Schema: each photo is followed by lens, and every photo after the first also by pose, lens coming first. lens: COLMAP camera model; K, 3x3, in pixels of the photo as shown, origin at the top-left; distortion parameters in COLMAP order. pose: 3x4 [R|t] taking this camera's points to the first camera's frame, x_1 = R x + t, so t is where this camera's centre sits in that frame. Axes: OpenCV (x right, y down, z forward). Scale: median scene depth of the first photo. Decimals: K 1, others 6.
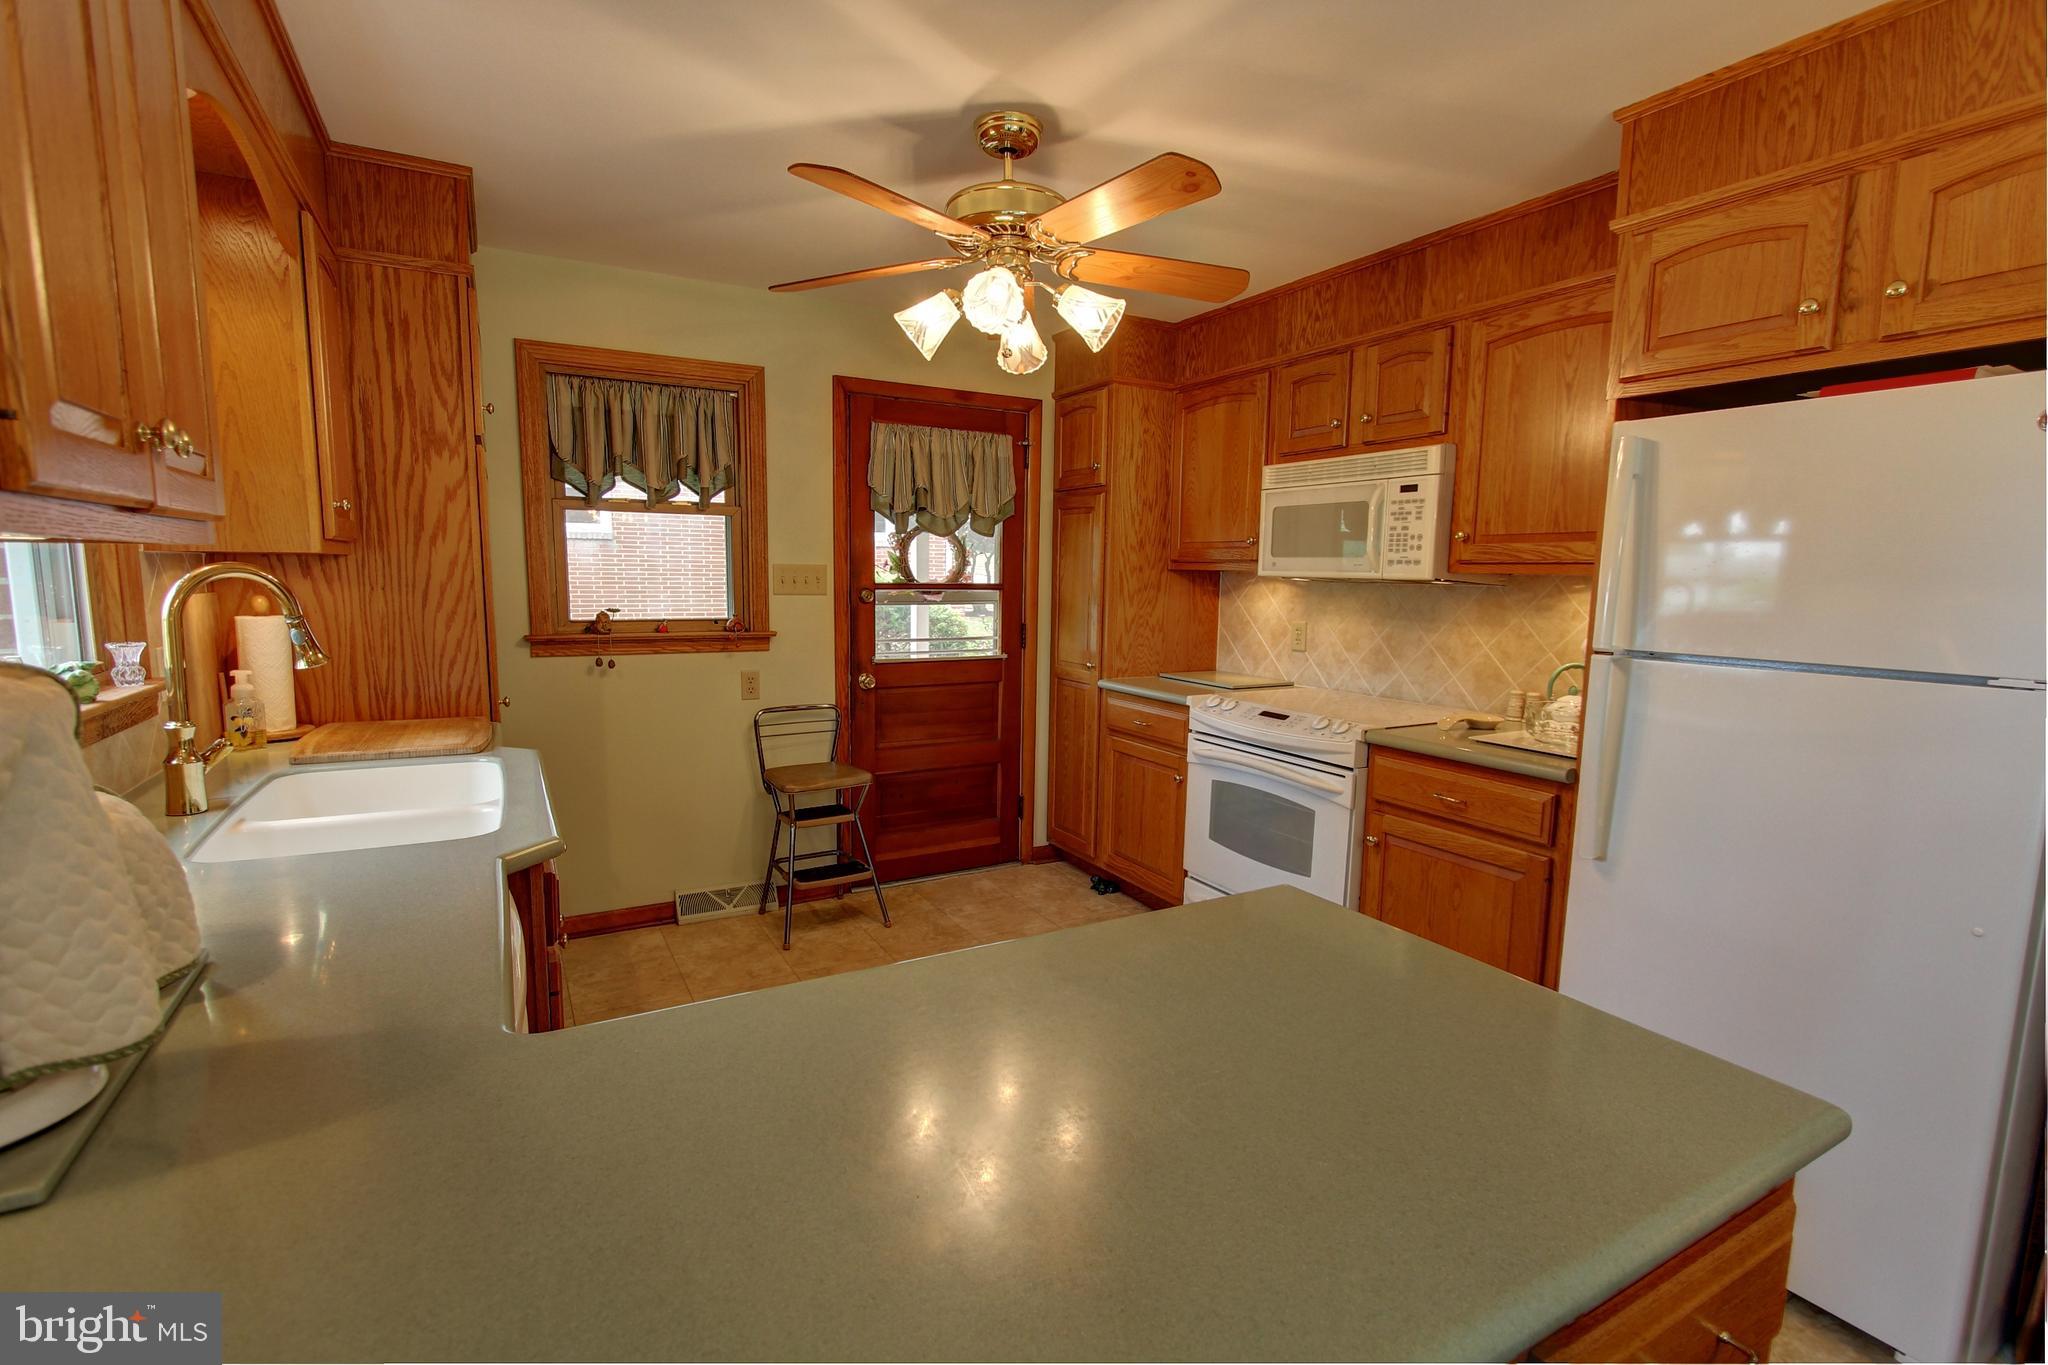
lens RADIAL K [[939.8, 0, 1030.3], [0, 939.8, 694.1], [0, 0, 1]] dist [-0.018119, 0.002823]
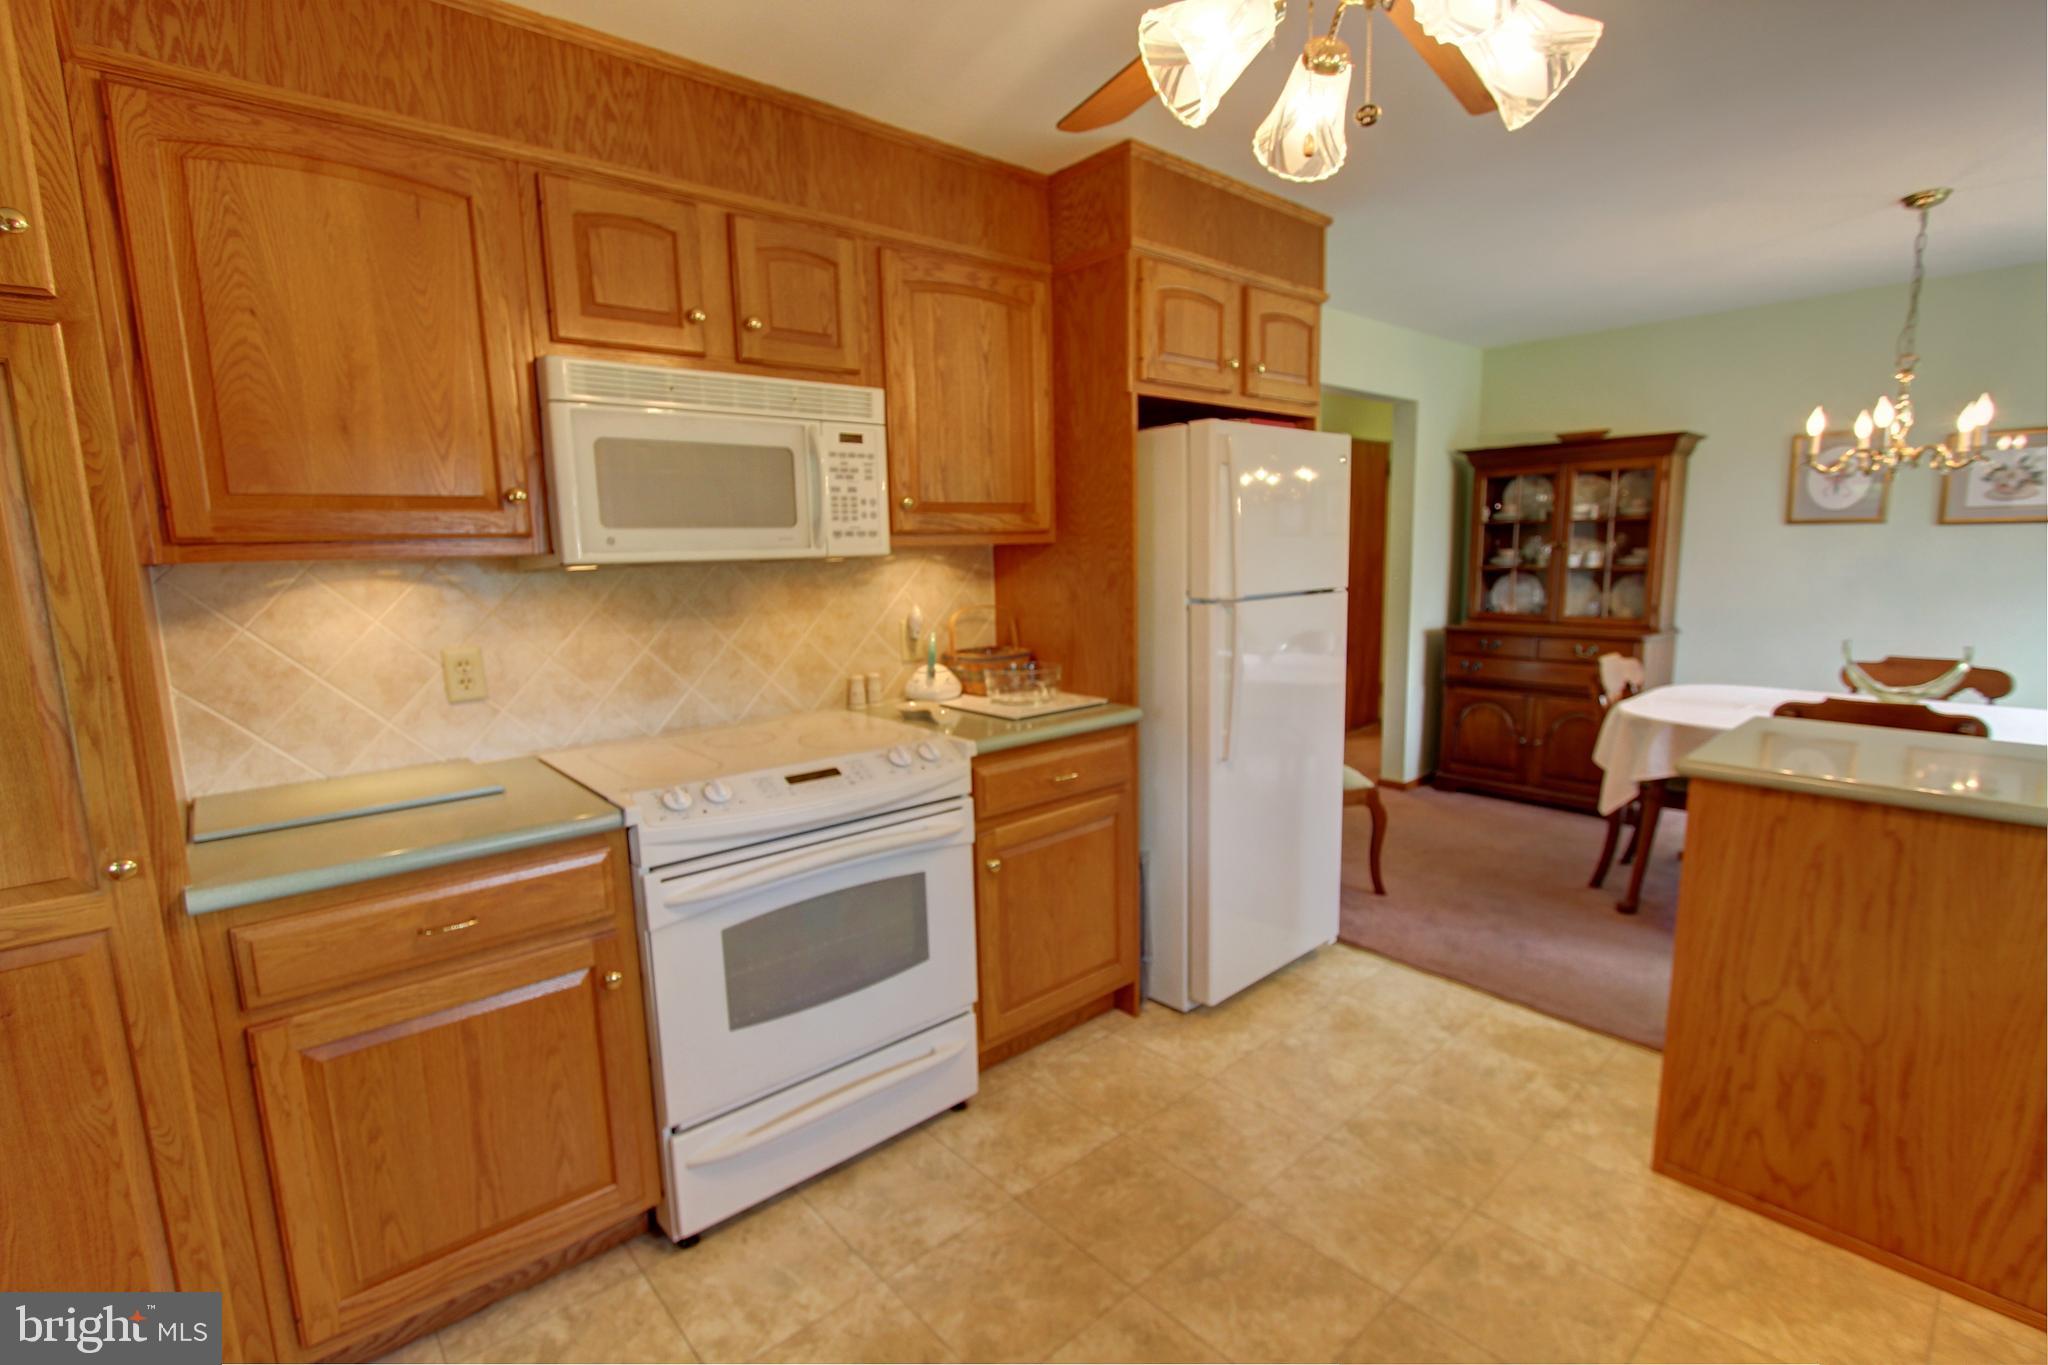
lens RADIAL K [[939.8, 0, 1037.1], [0, 939.8, 688.5], [0, 0, 1]] dist [-0.018119, 0.002823]
pose [[-0.210038, -0.160261, 0.964469, -0.407179], [0.144203, 0.970607, 0.192685, -0.145426], [-0.967000, 0.179551, -0.180755, 1.022209]]
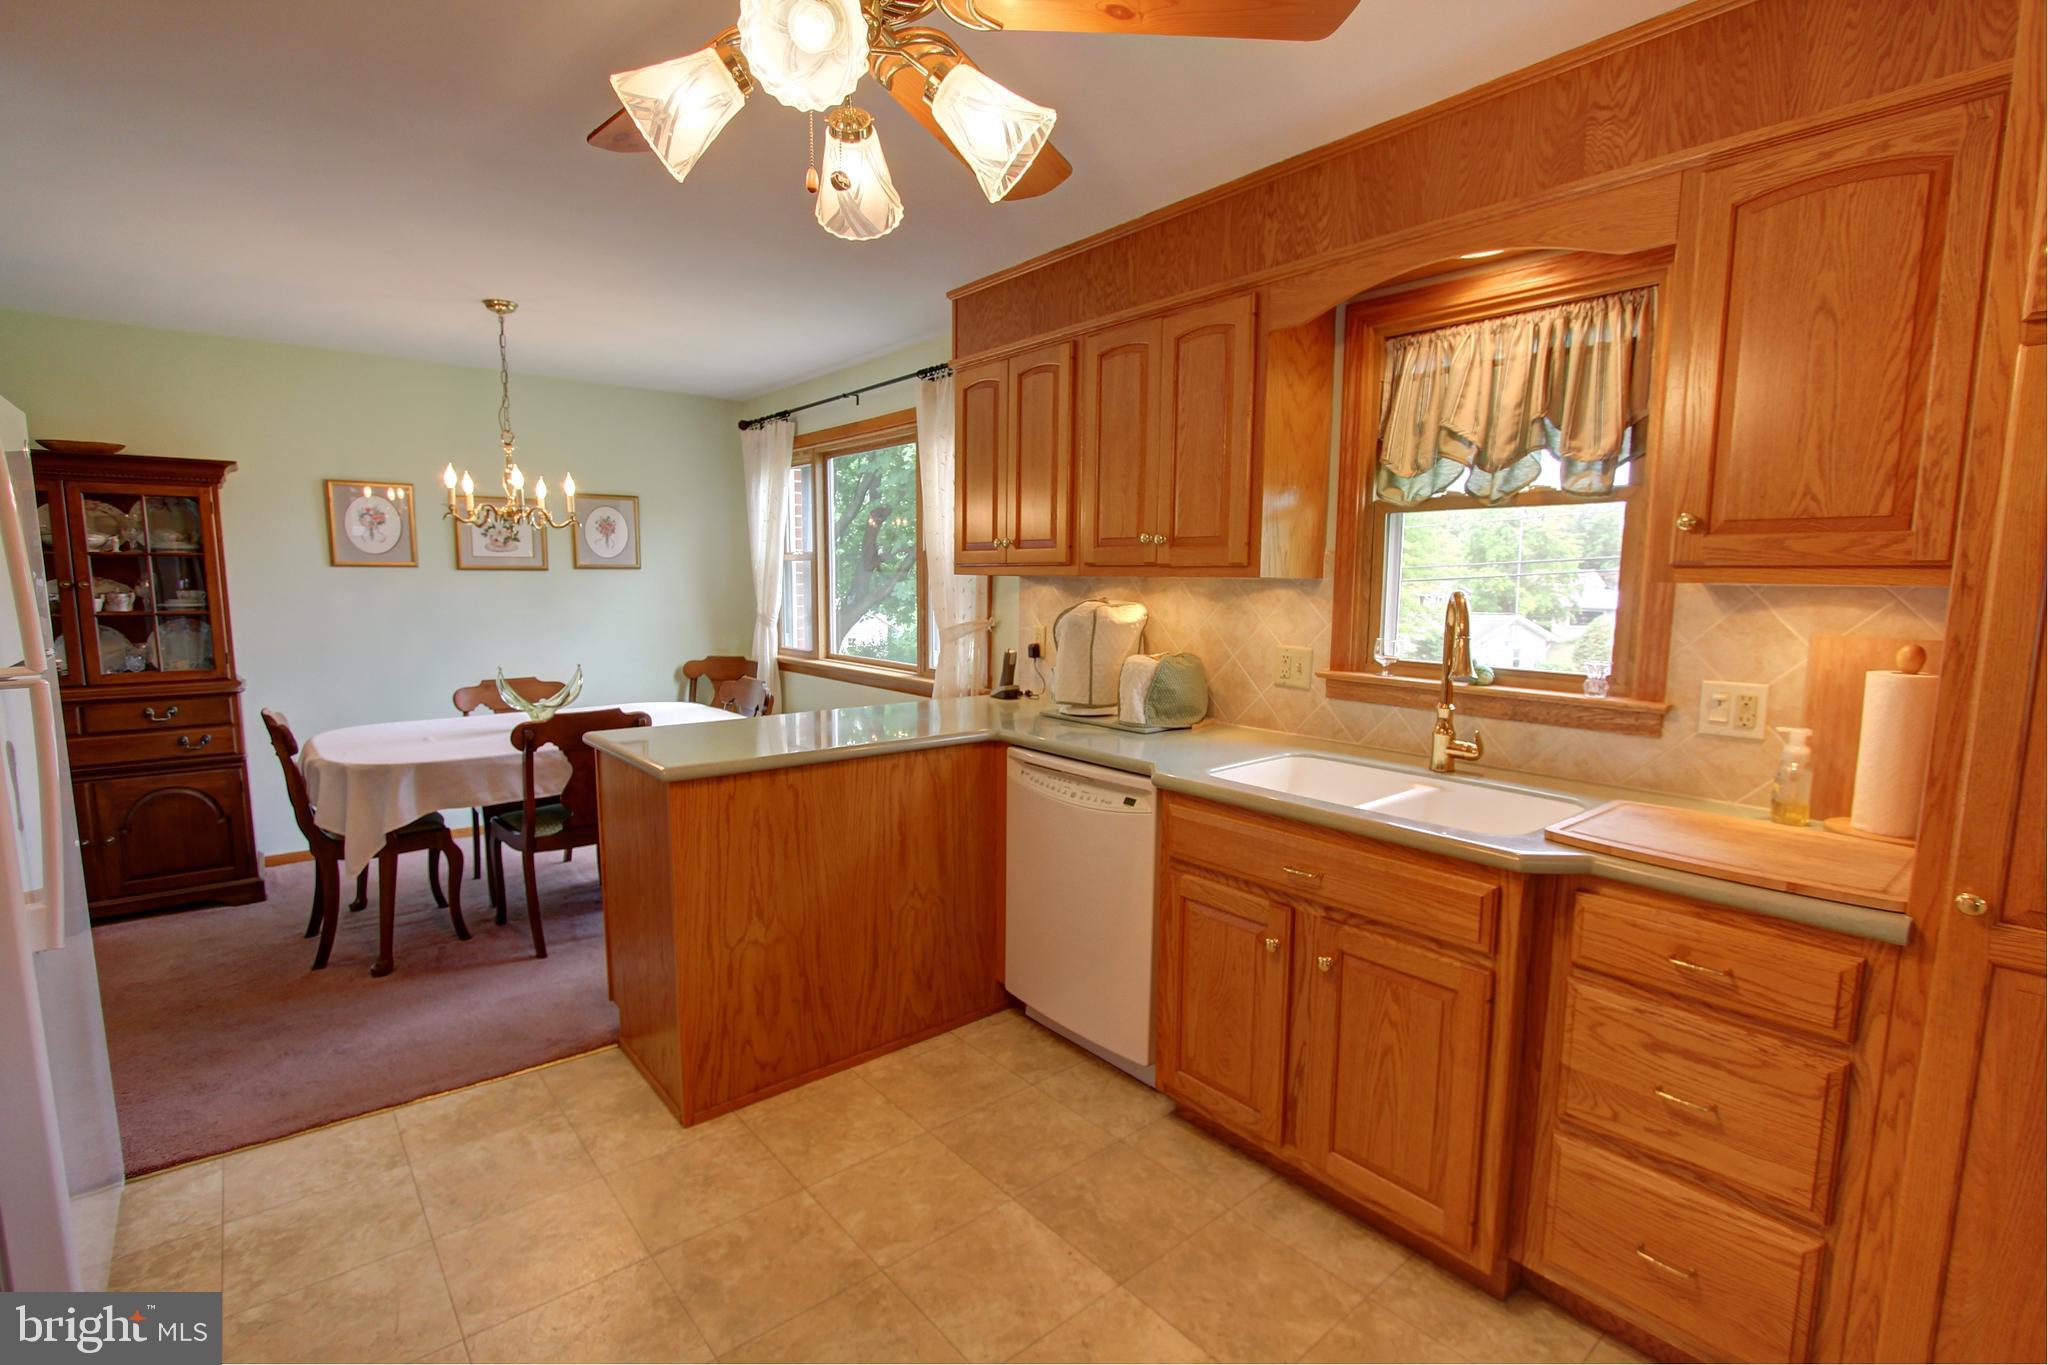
lens RADIAL K [[939.8, 0, 1024.4], [0, 939.8, 691.7], [0, 0, 1]] dist [-0.018119, 0.002823]
pose [[-0.983621, -0.002032, -0.180239, -0.024729], [-0.047055, 0.968157, 0.245883, -0.169643], [0.174000, 0.250337, -0.952395, 1.242287]]
